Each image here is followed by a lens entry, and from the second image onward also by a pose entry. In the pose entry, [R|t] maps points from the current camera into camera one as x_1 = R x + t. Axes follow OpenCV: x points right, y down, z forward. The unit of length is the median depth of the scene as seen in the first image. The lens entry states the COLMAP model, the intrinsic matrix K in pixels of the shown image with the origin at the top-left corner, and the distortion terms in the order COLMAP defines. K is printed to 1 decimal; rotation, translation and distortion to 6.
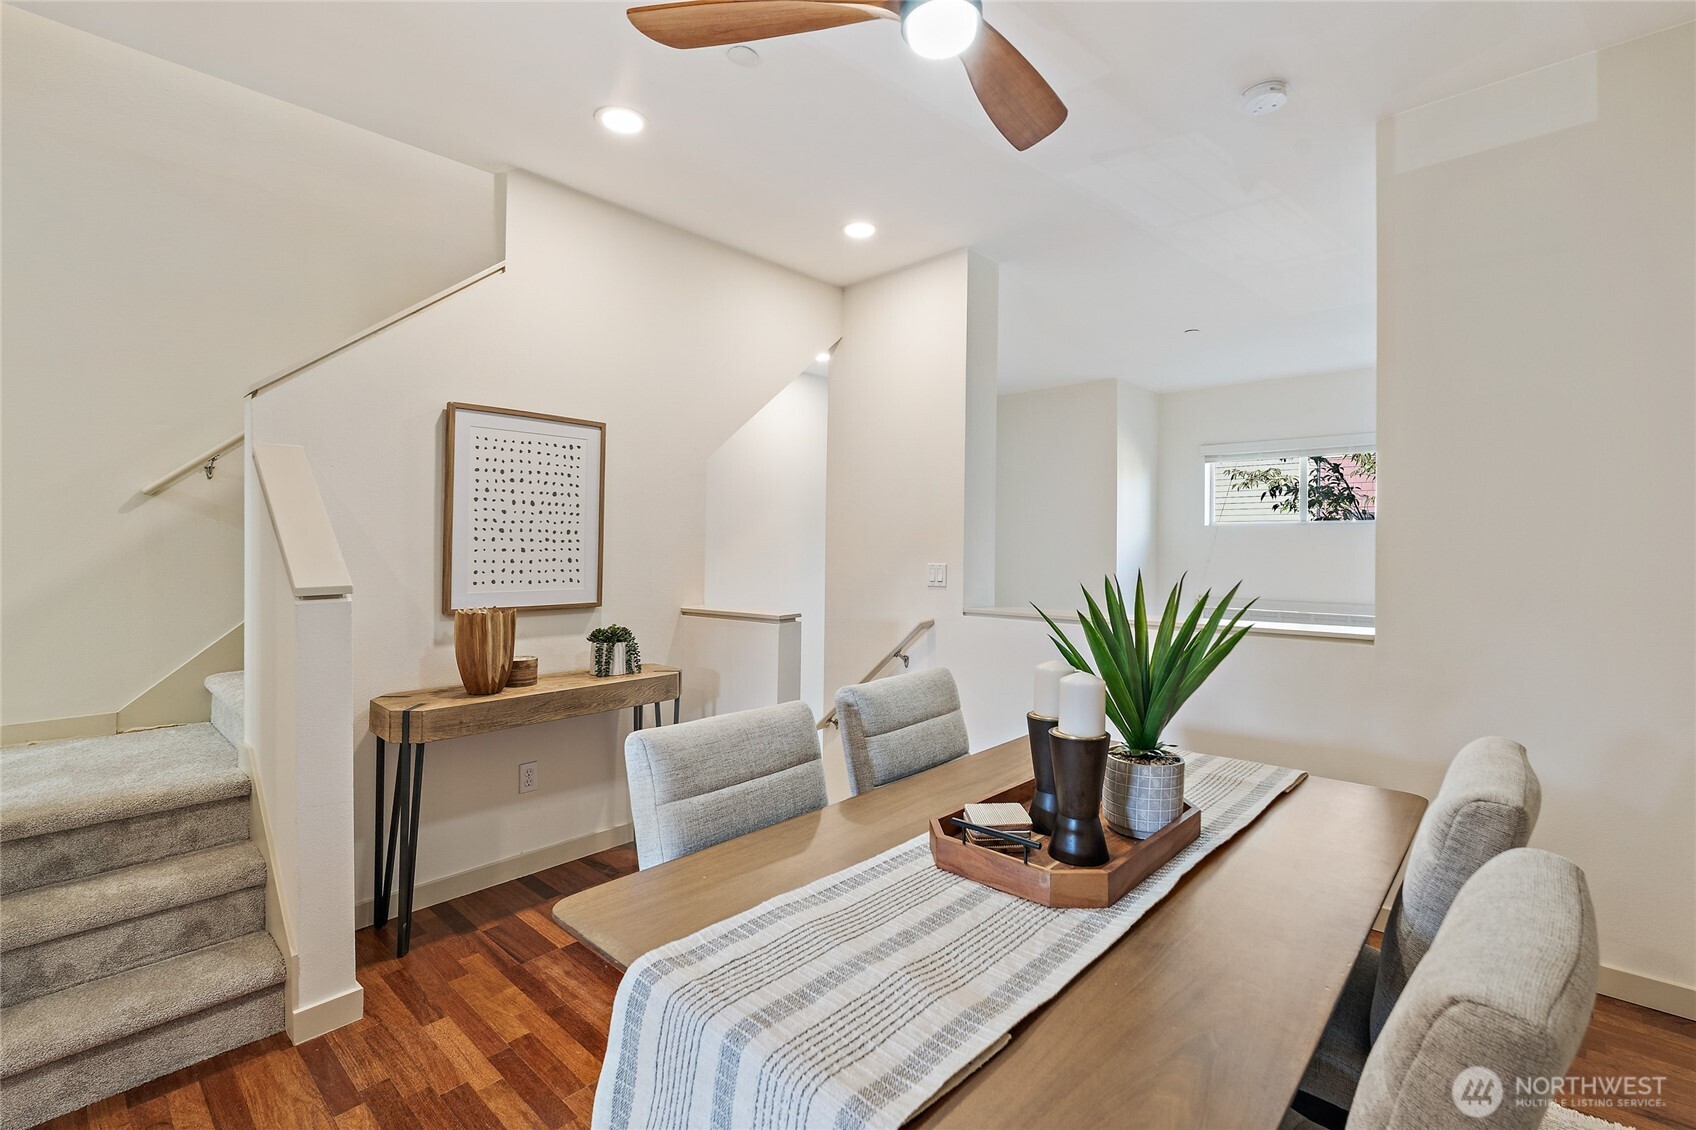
lens RADIAL K [[757.6, 0, 851.1], [0, 757.6, 539.7], [0, 0, 1]] dist [-0.010613, 0.000278]
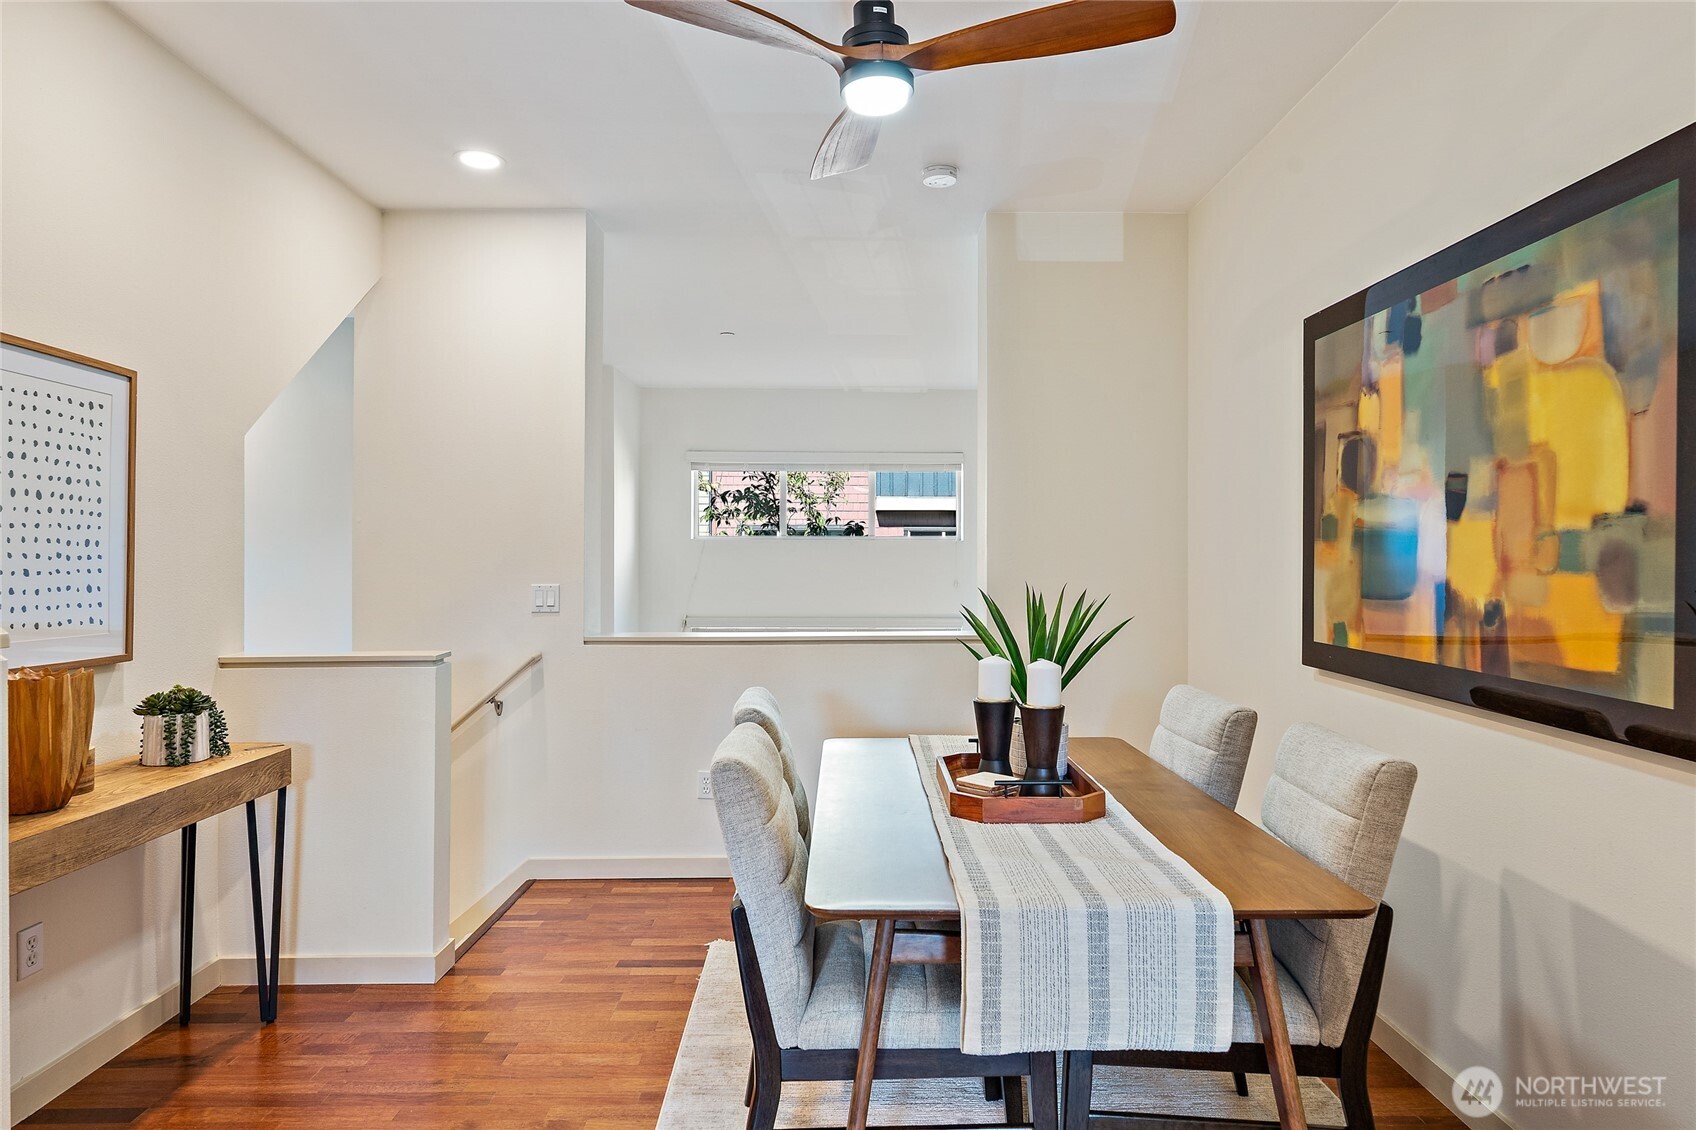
lens RADIAL K [[998.6, 0, 850.3], [0, 998.6, 555.5], [0, 0, 1]] dist [-0.008092, -0.001809]
pose [[0.726632, 0.001941, 0.687024, -0.486183], [-0.004302, 0.999989, 0.001726, -0.004010], [-0.687013, -0.004210, 0.726633, -0.017486]]
